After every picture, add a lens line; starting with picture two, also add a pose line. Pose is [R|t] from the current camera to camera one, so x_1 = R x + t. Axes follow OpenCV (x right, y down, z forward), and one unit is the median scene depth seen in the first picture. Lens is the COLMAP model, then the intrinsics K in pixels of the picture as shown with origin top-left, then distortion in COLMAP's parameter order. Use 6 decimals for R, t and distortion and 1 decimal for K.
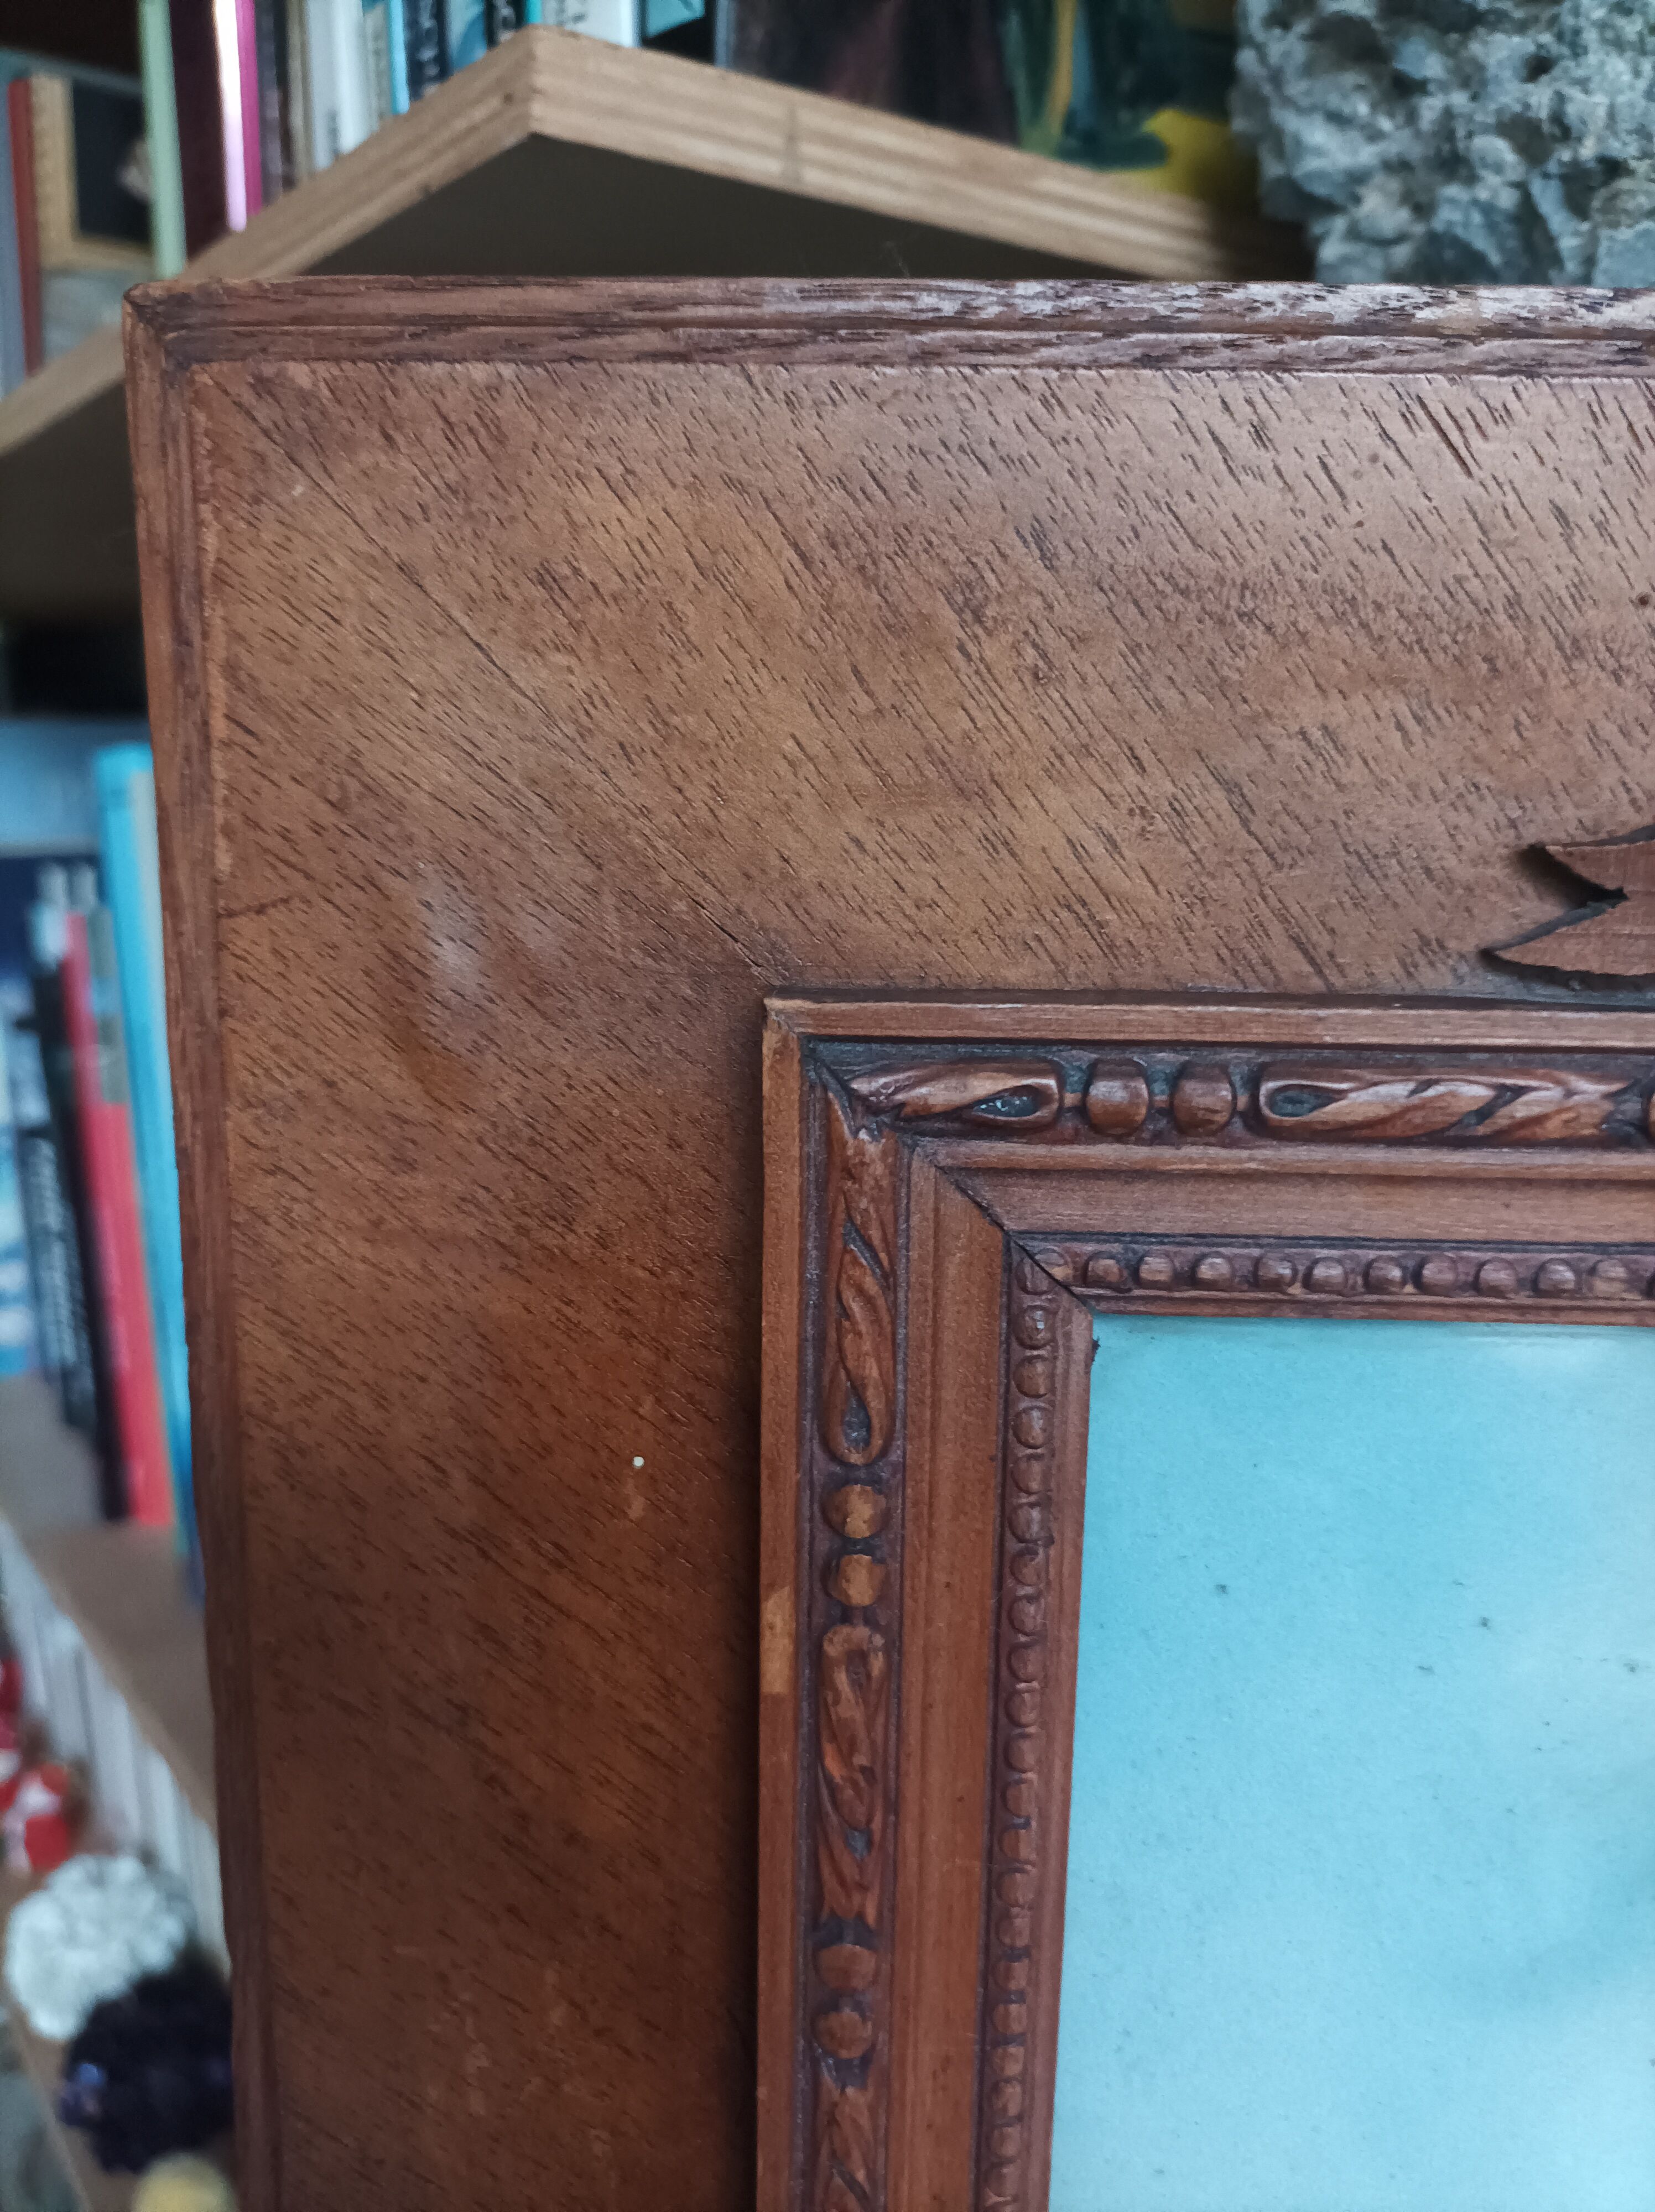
lens RADIAL K [[1681.8, 0, 833.8], [0, 1681.8, 1094.2], [0, 0, 1]] dist [-0.018307, -0.005631]
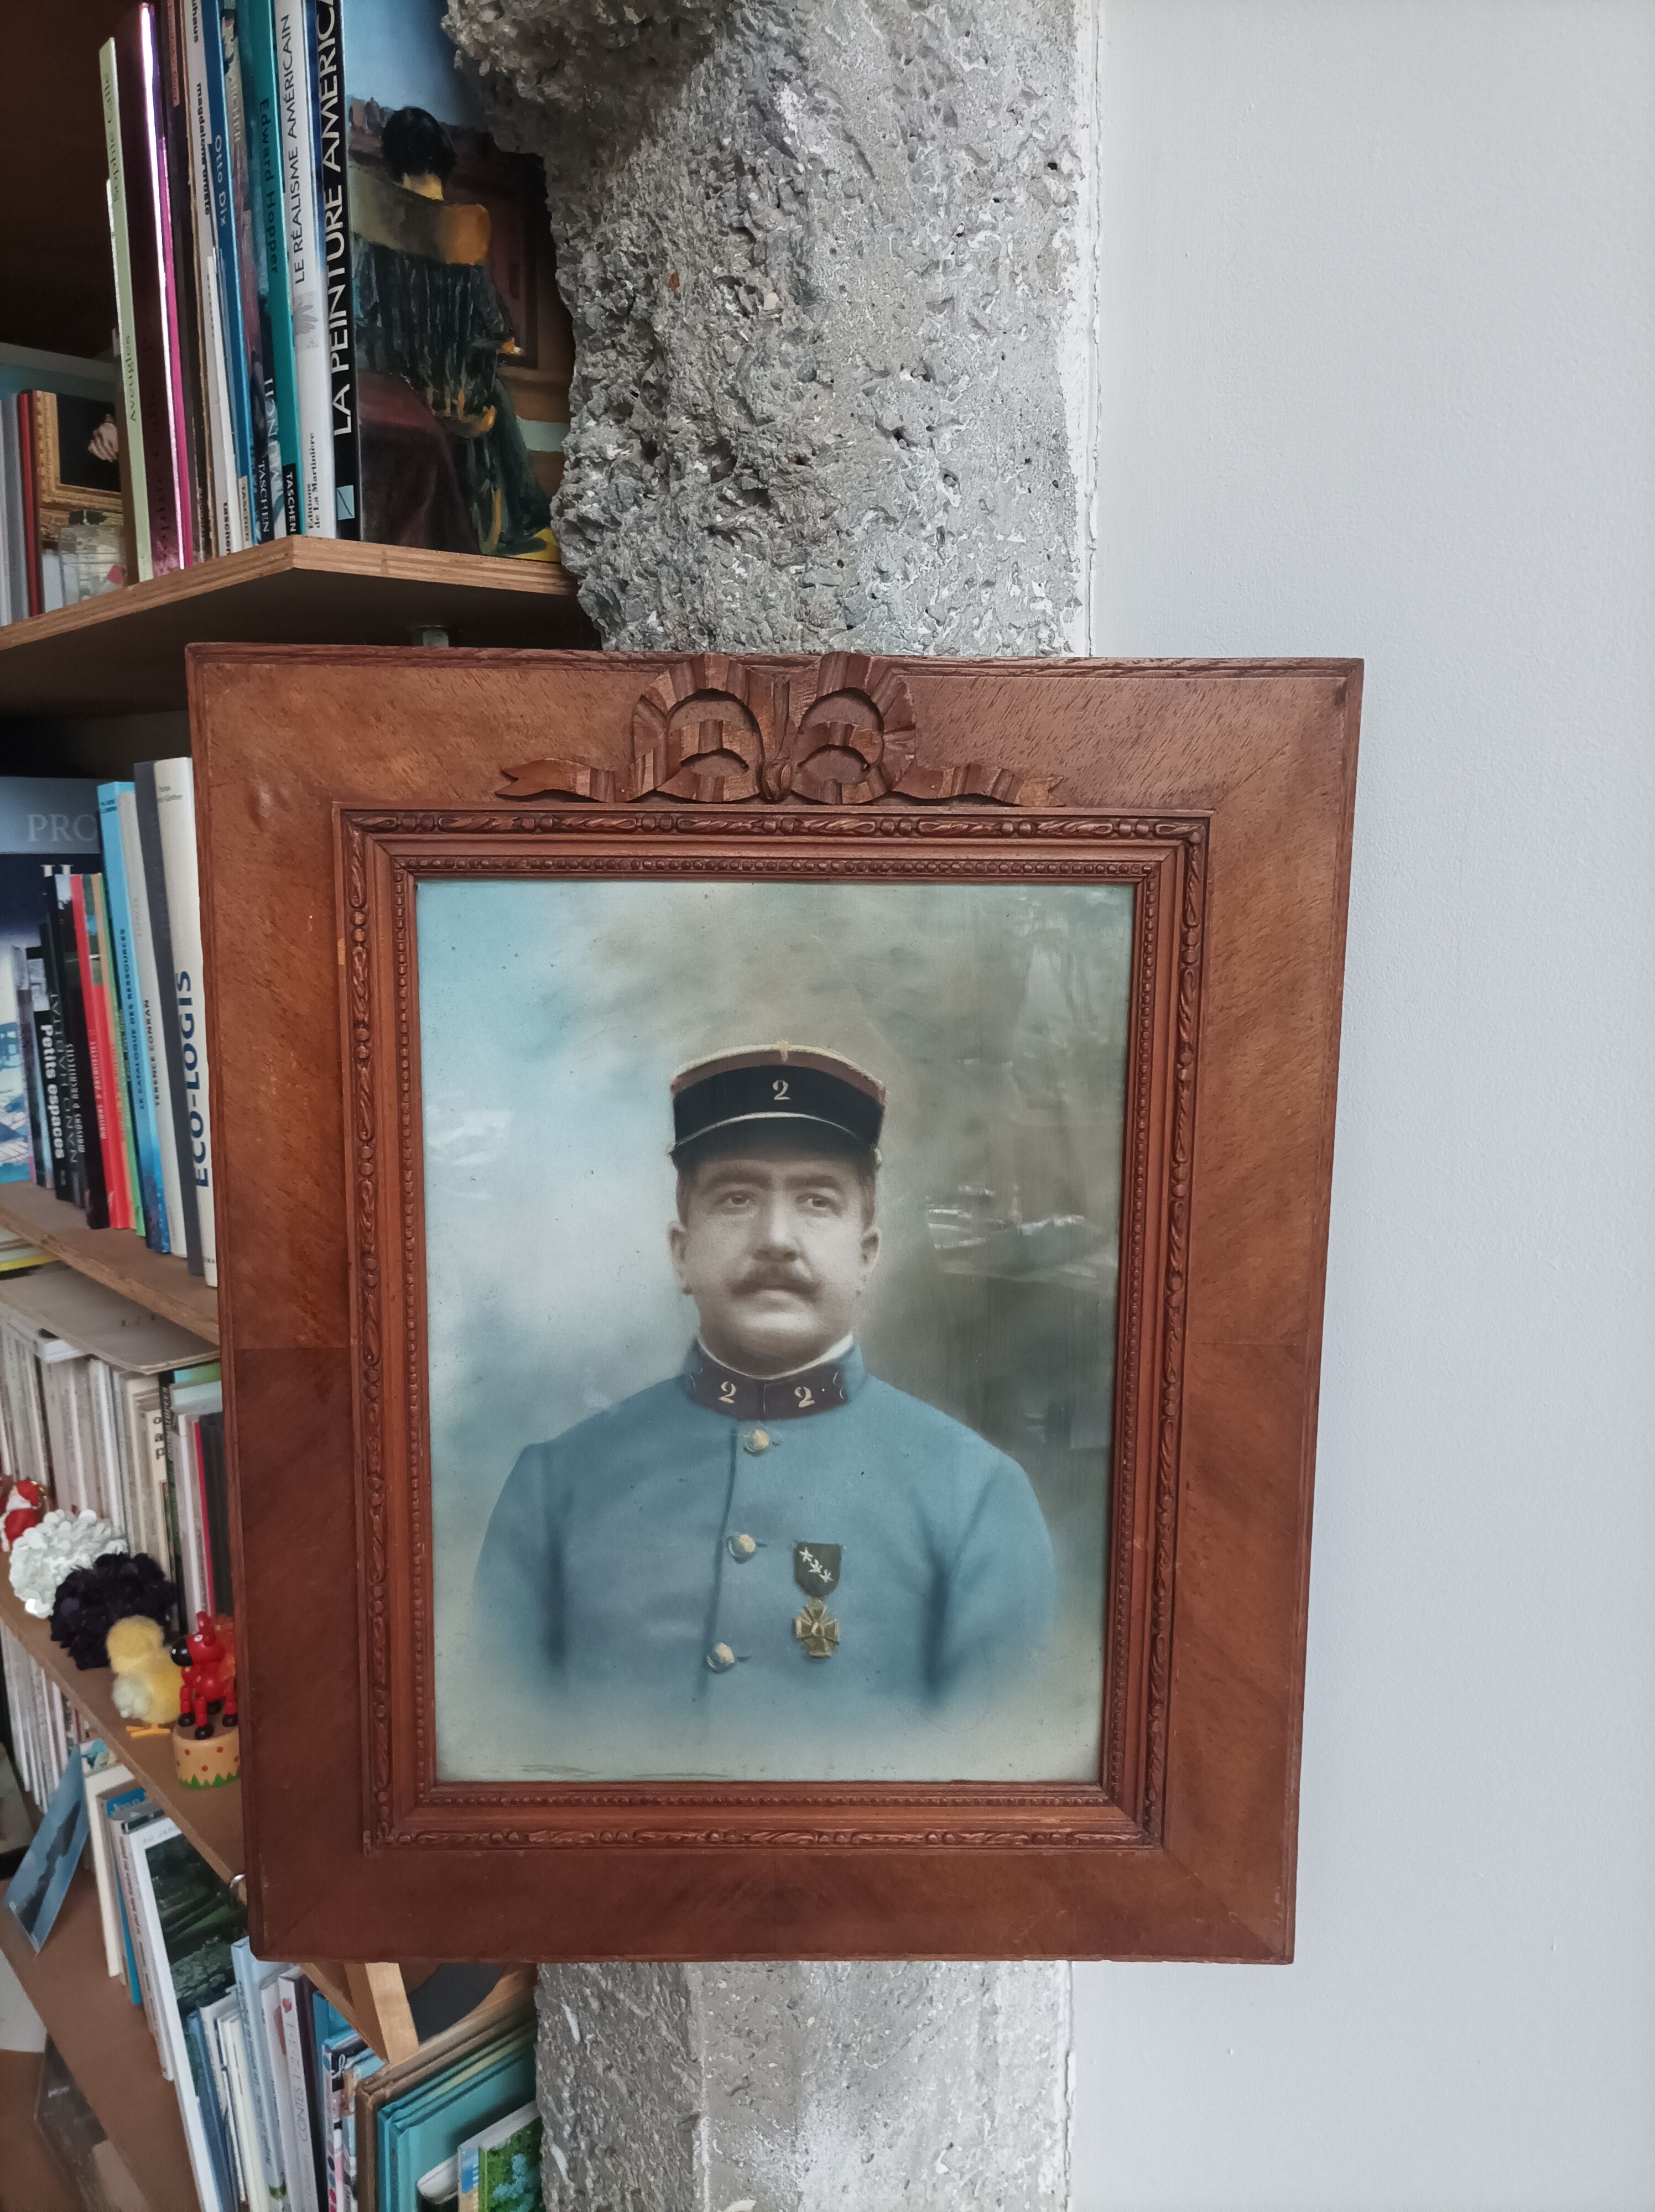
lens RADIAL K [[1678.3, 0, 827.5], [0, 1678.3, 1106.0], [0, 0, 1]] dist [0.041386, -0.003106]
pose [[0.998239, -0.015178, 0.057348, 0.984009], [0.017507, 0.999033, -0.040324, 0.937381], [-0.056680, 0.041257, 0.997540, -3.475276]]
